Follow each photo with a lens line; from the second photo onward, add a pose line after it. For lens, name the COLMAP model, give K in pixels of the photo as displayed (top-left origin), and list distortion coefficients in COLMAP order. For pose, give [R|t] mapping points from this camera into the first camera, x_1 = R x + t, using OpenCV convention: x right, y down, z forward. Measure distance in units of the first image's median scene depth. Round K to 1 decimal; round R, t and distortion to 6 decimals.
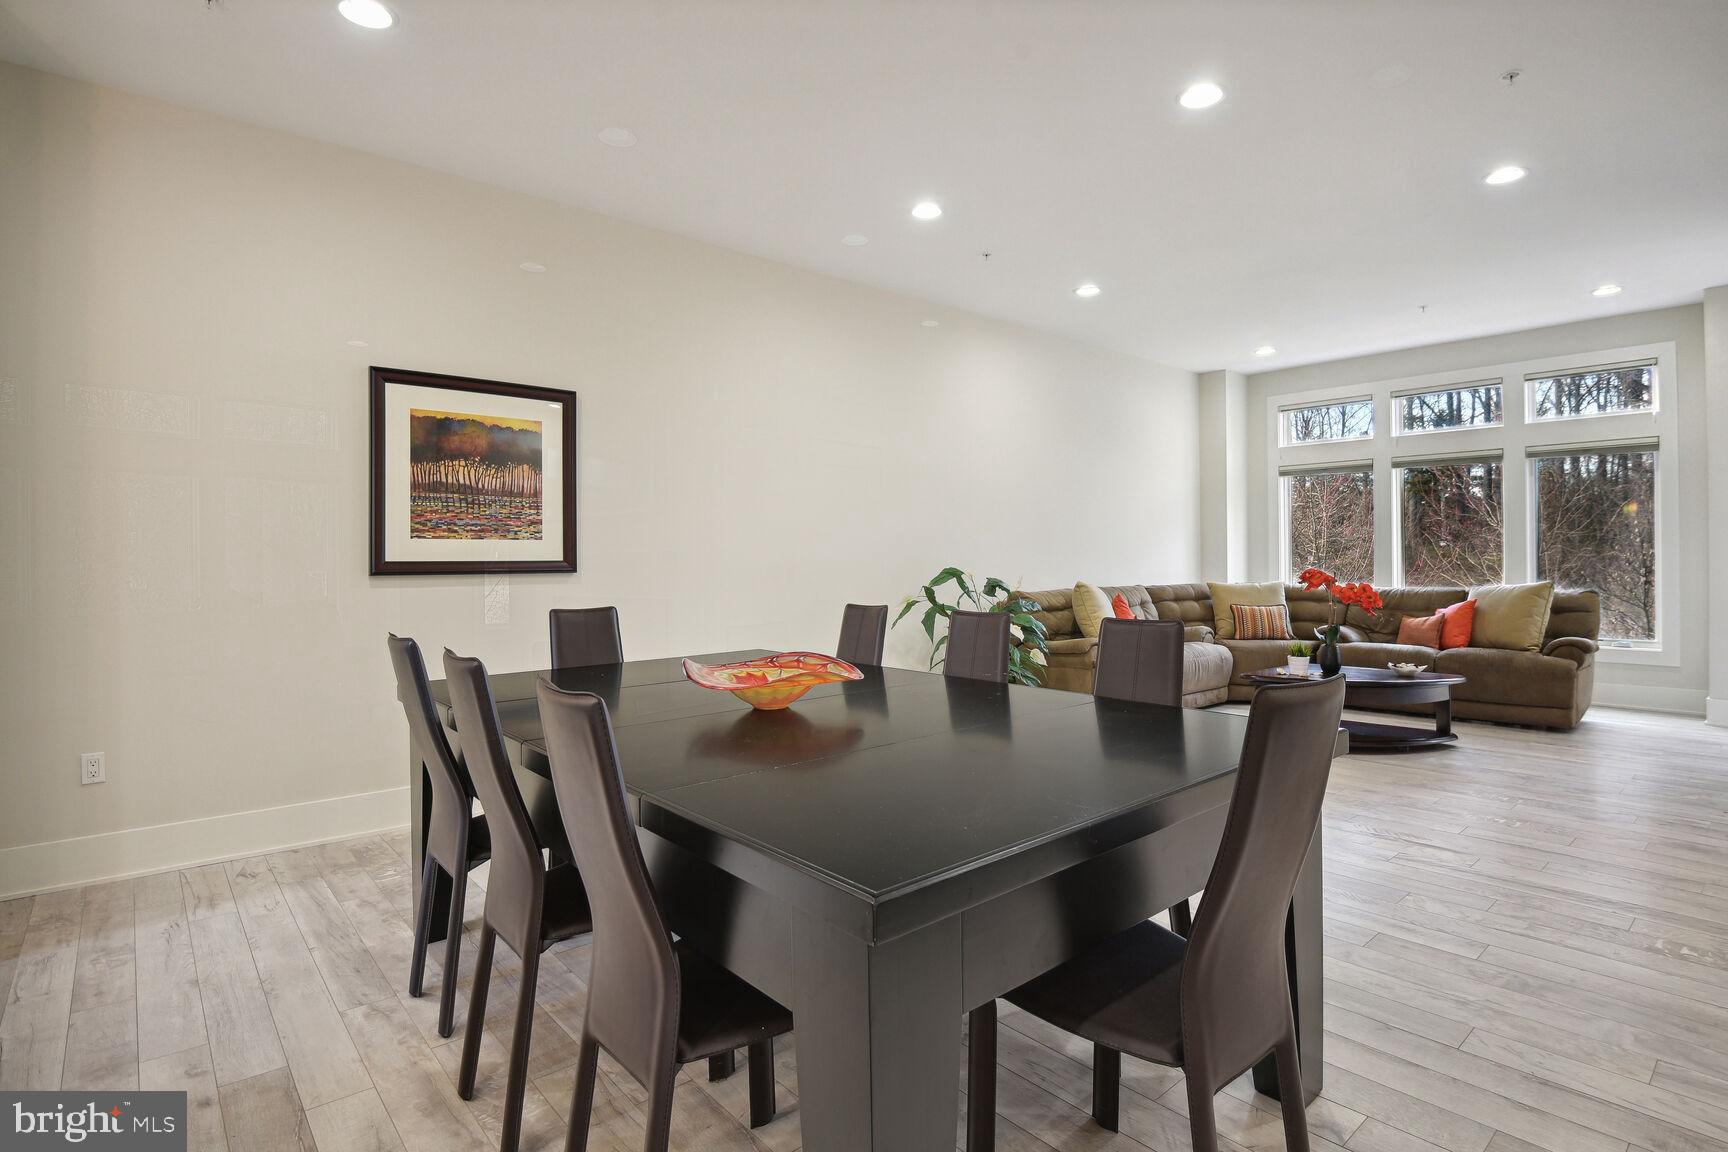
lens RADIAL K [[873.4, 0, 875.9], [0, 873.4, 547.5], [0, 0, 1]] dist [-0.027246, -0.000565]
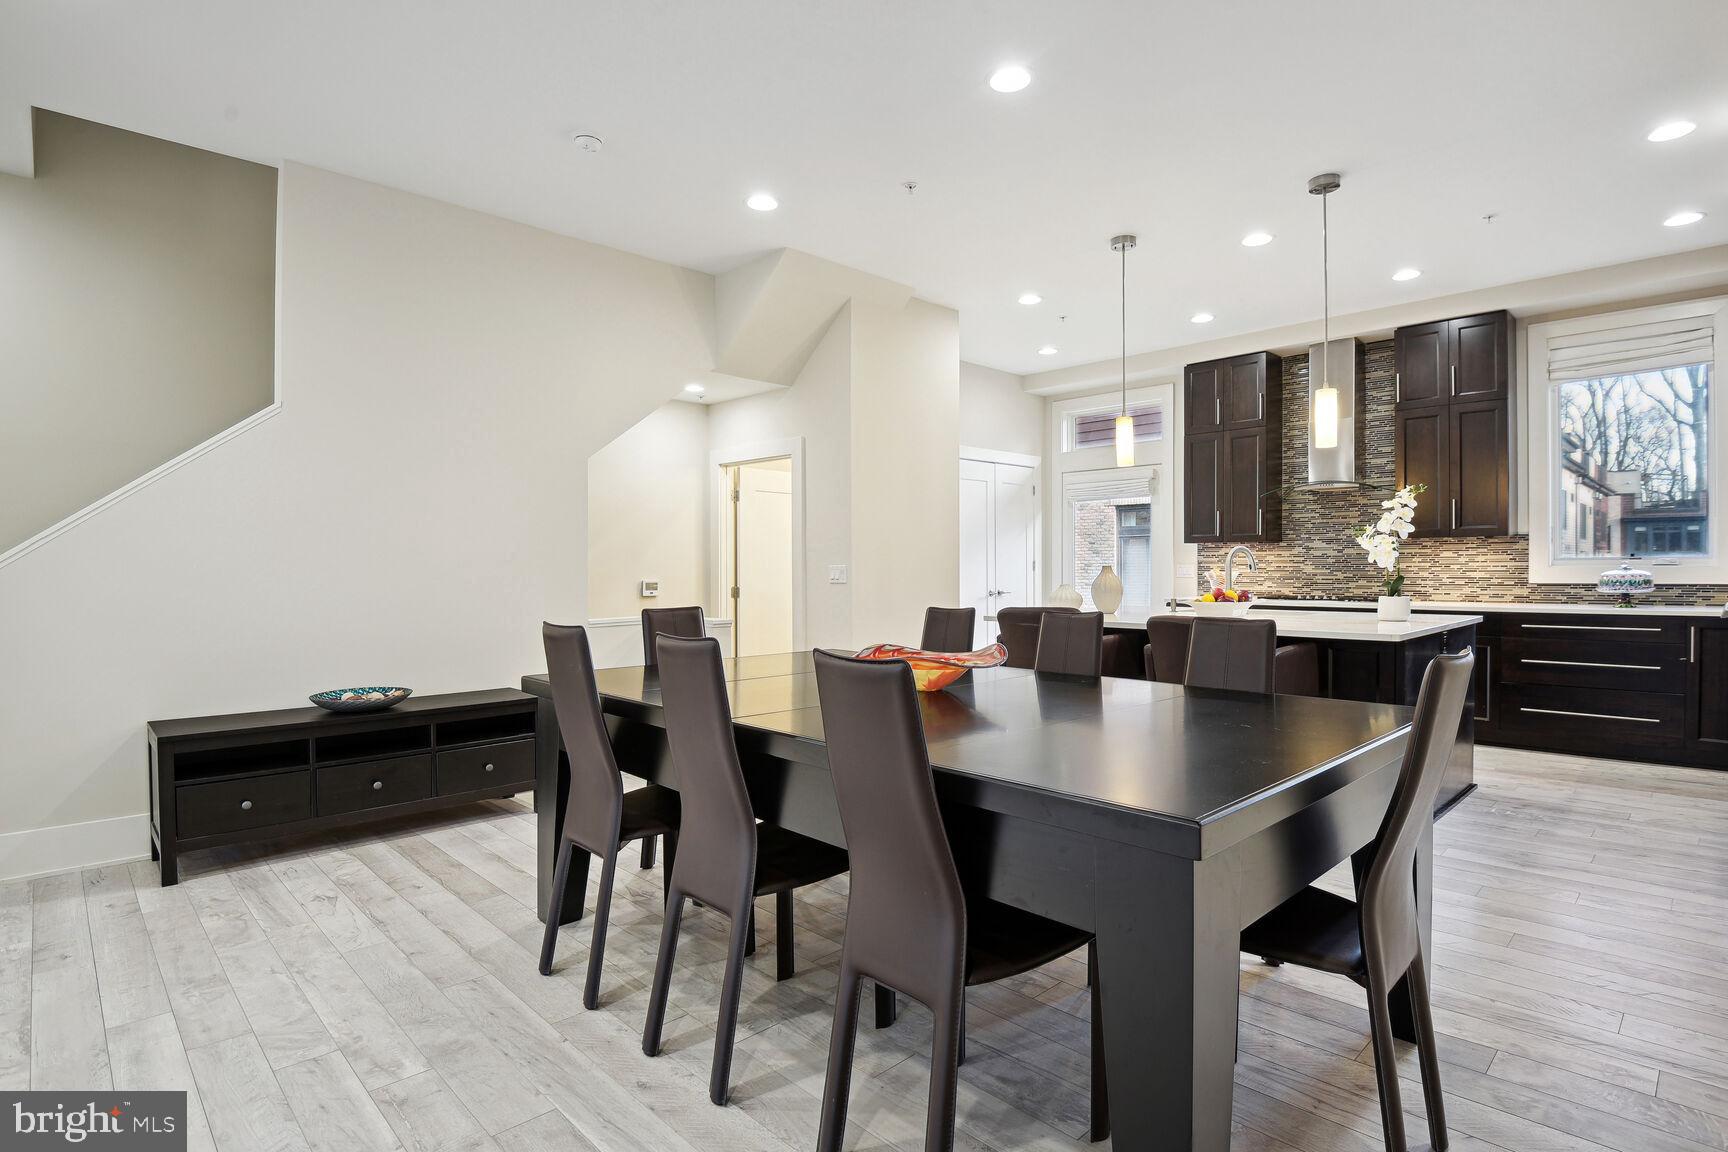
lens RADIAL K [[875.2, 0, 890.9], [0, 875.2, 573.2], [0, 0, 1]] dist [0.001211, -0.020843]
pose [[-0.997267, 0.013649, -0.072606, 0.002038], [0.013883, 0.999900, -0.002728, 0.013746], [0.072562, -0.003728, -0.997357, 0.835451]]
